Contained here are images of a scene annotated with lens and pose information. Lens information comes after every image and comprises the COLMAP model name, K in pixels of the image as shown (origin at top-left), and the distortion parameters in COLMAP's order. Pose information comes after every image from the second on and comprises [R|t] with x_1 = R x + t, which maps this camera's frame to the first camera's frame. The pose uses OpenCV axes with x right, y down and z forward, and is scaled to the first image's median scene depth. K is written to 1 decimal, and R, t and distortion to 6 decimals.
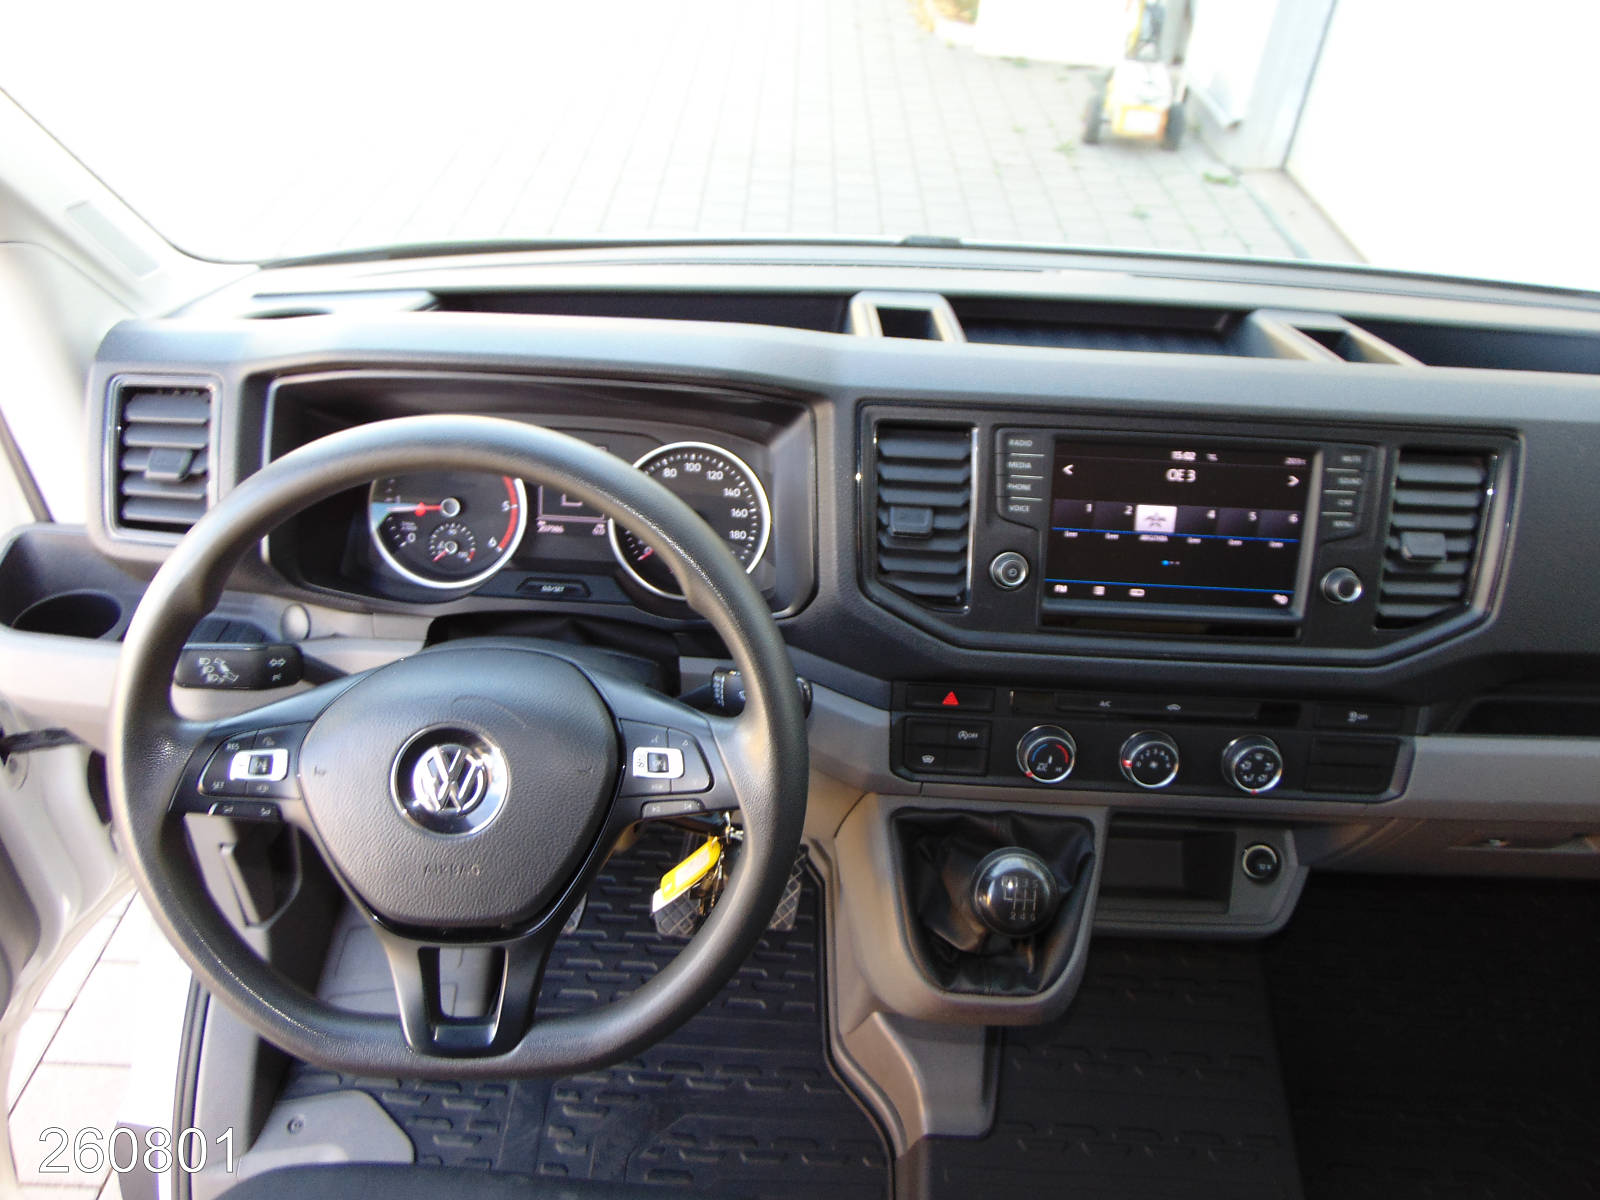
lens RADIAL K [[1177.0, 0, 831.2], [0, 1177.0, 613.7], [0, 0, 1]] dist [0.006221, 0.065233]
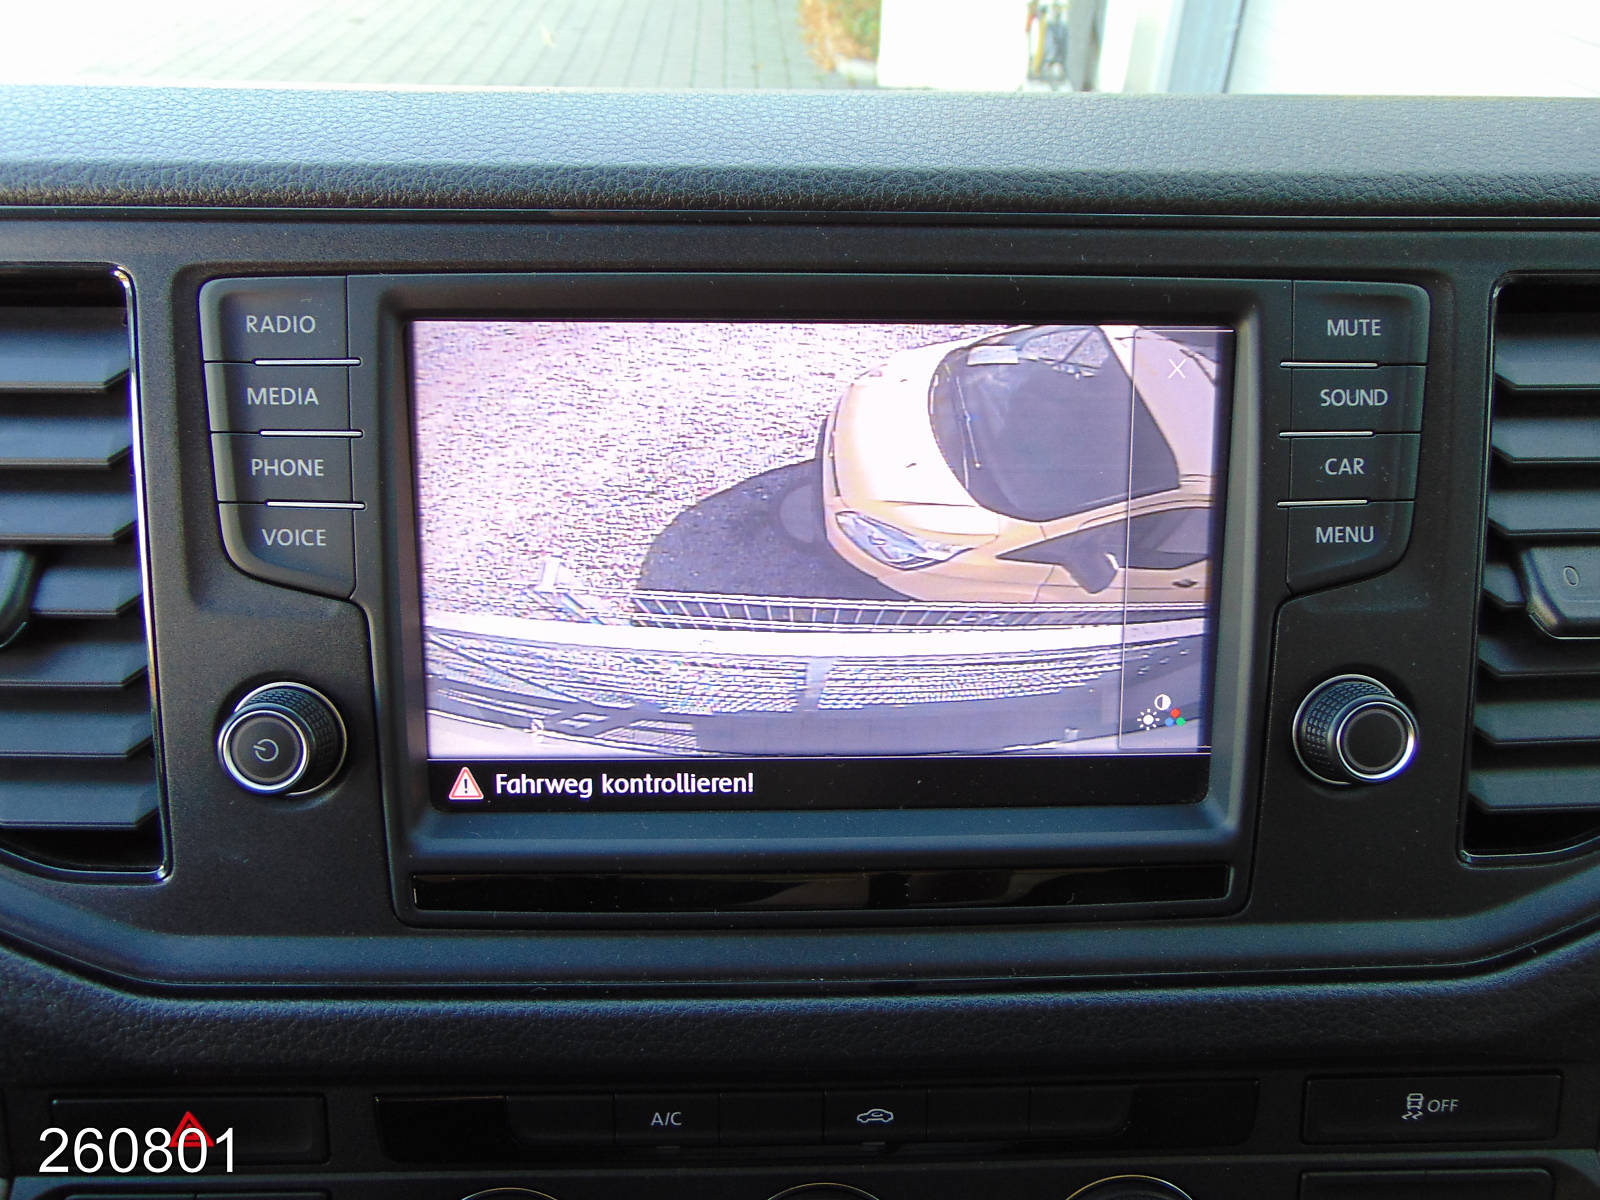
lens RADIAL K [[1189.5, 0, 800.0], [0, 1189.5, 600.0], [0, 0, 1]] dist [-0.019273, 0.069679]
pose [[0.998537, -0.053013, 0.010625, 0.278219], [0.053566, 0.996687, -0.061209, -0.045645], [-0.007345, 0.061689, 0.998068, 0.670458]]
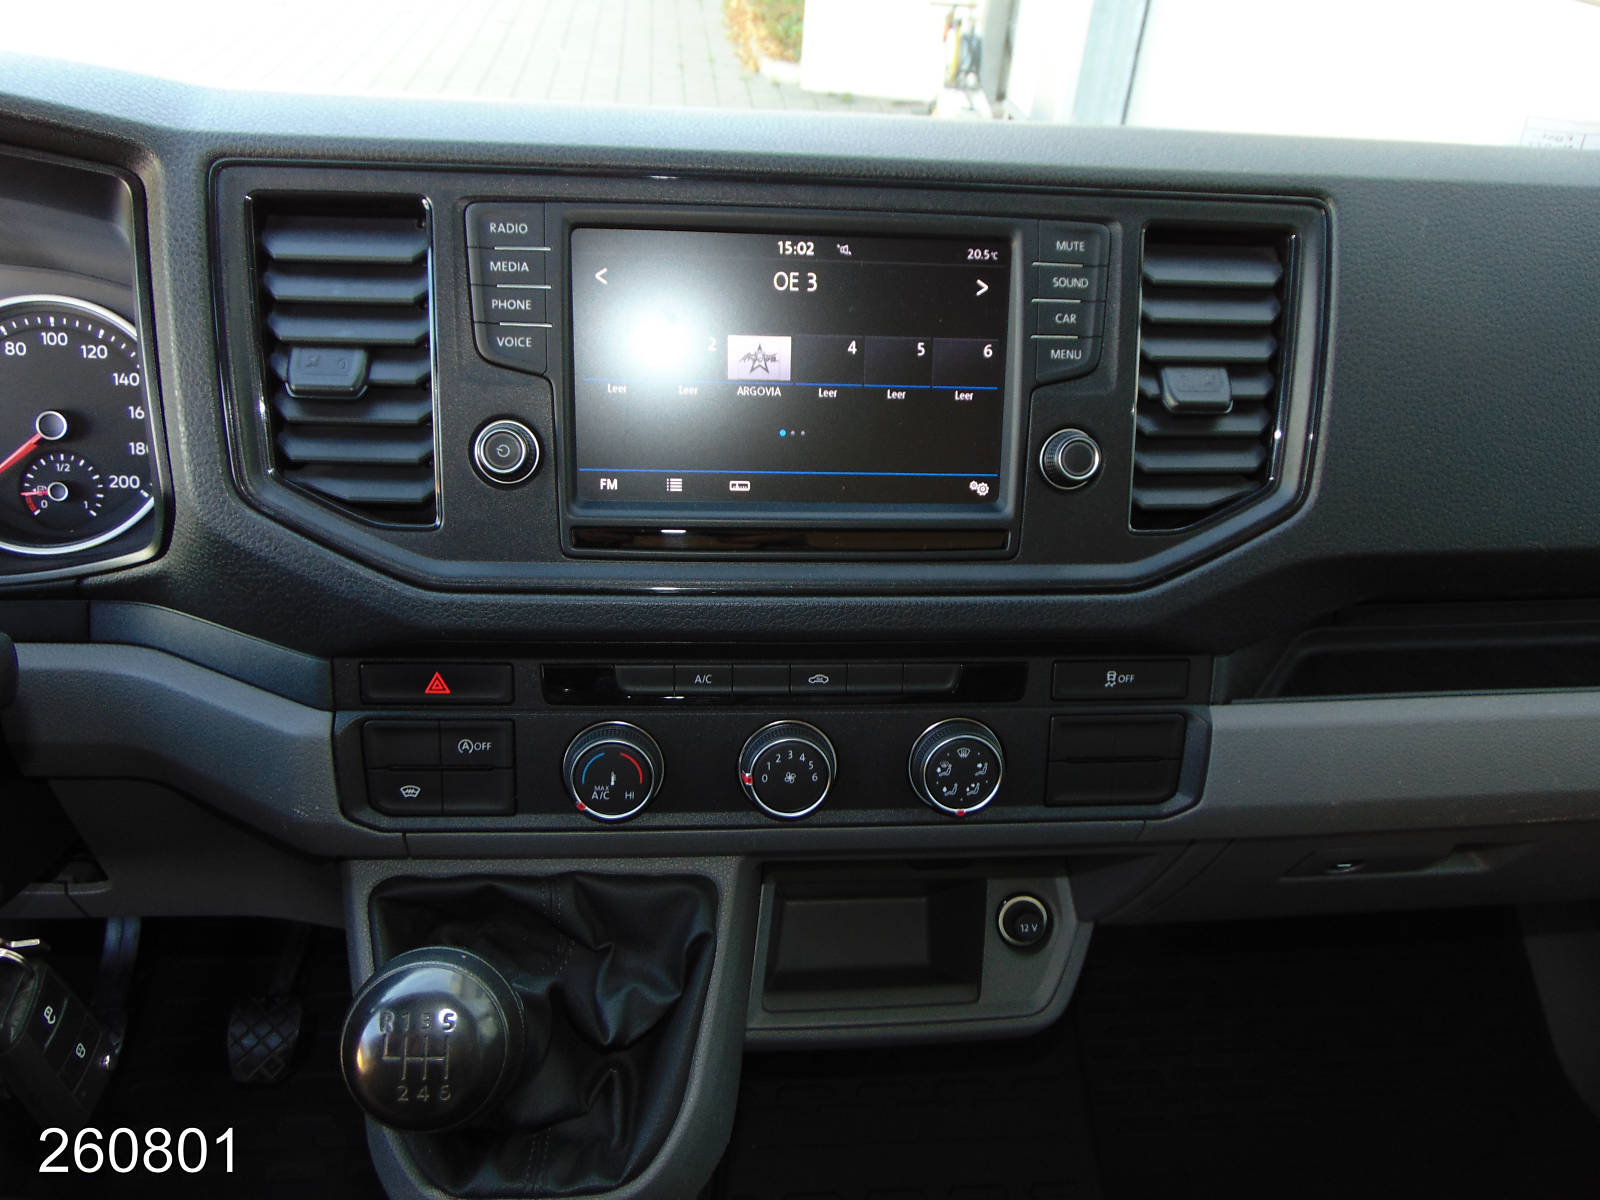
lens RADIAL K [[1189.5, 0, 800.0], [0, 1189.5, 600.0], [0, 0, 1]] dist [-0.019273, 0.069679]
pose [[0.995775, -0.047625, 0.078506, 0.239732], [0.052190, 0.997000, -0.057164, 0.074895], [-0.075548, 0.061020, 0.995273, 0.405686]]
